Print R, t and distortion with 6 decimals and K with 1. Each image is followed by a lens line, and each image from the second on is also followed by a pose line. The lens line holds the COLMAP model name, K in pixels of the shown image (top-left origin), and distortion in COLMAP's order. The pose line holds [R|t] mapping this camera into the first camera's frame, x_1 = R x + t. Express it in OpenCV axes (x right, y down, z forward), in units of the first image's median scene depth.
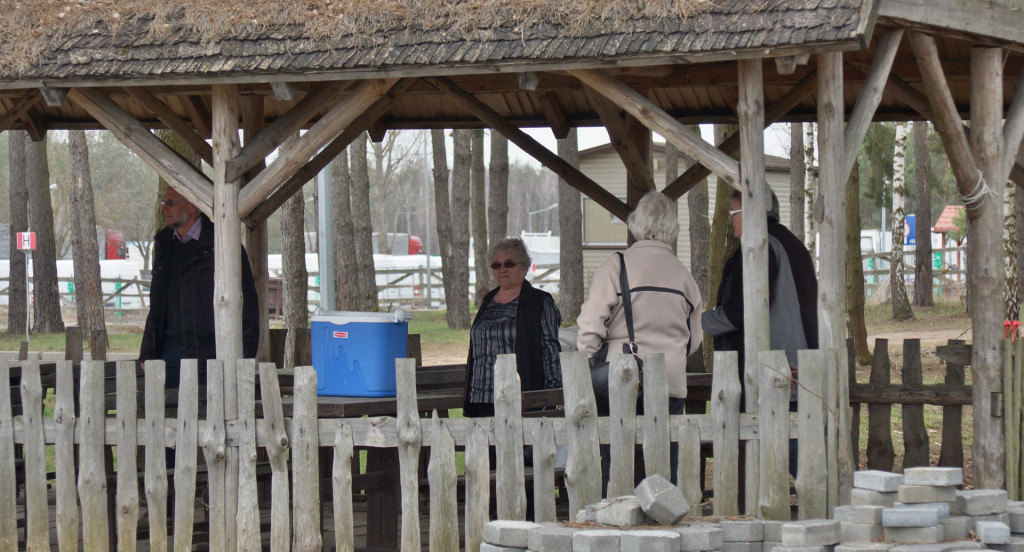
lens RADIAL K [[3472.8, 0, 512.0], [0, 3472.8, 276.0], [0, 0, 1]] dist [0.098070, 0.208967]
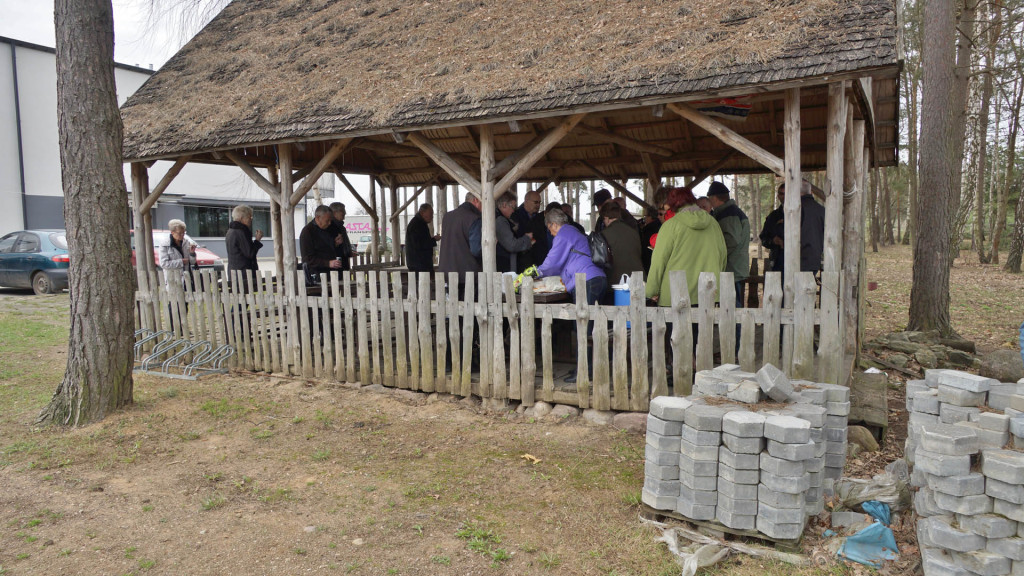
lens RADIAL K [[696.9, 0, 512.0], [0, 696.9, 288.0], [0, 0, 1]] dist [0.000577, -0.002377]
pose [[0.995544, 0.005766, -0.094122, -0.032473], [0.000800, 0.997576, 0.069574, 0.005585], [0.094295, -0.069339, 0.993127, 0.630810]]
